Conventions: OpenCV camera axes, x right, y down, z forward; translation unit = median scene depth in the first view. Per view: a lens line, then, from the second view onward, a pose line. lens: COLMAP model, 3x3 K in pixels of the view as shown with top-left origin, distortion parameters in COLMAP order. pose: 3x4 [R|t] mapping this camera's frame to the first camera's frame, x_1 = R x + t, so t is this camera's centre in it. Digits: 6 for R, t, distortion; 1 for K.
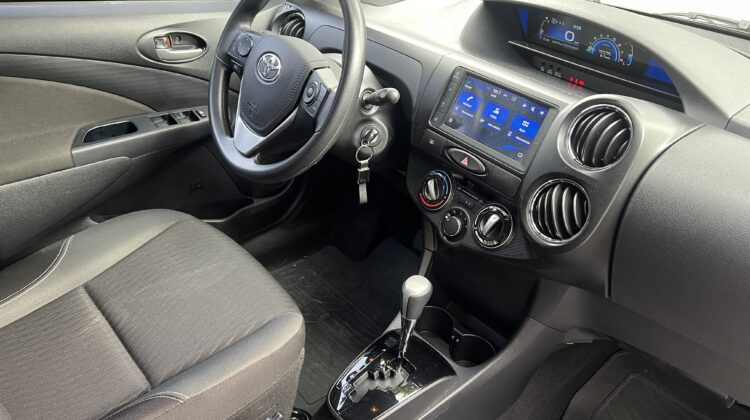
lens RADIAL K [[557.4, 0, 374.6], [0, 557.4, 214.9], [0, 0, 1]] dist [0.046643, -0.054324]
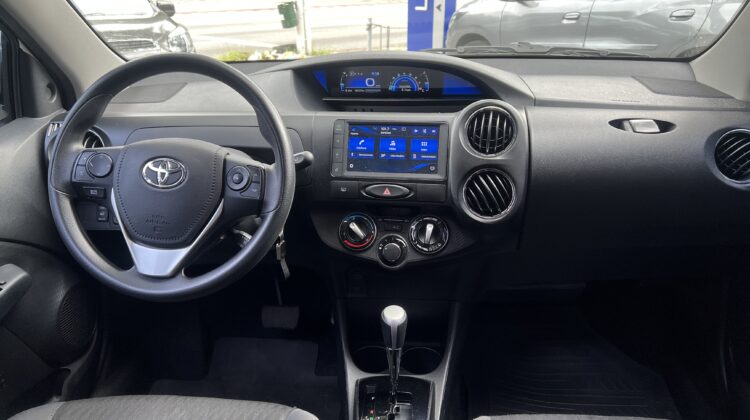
lens RADIAL K [[557.4, 0, 393.1], [0, 557.4, 206.4], [0, 0, 1]] dist [0.046643, -0.054324]
pose [[0.703438, -0.334115, 0.627329, -0.527217], [0.426942, 0.904275, 0.002877, -0.064769], [-0.568239, 0.265809, 0.778749, 0.114030]]
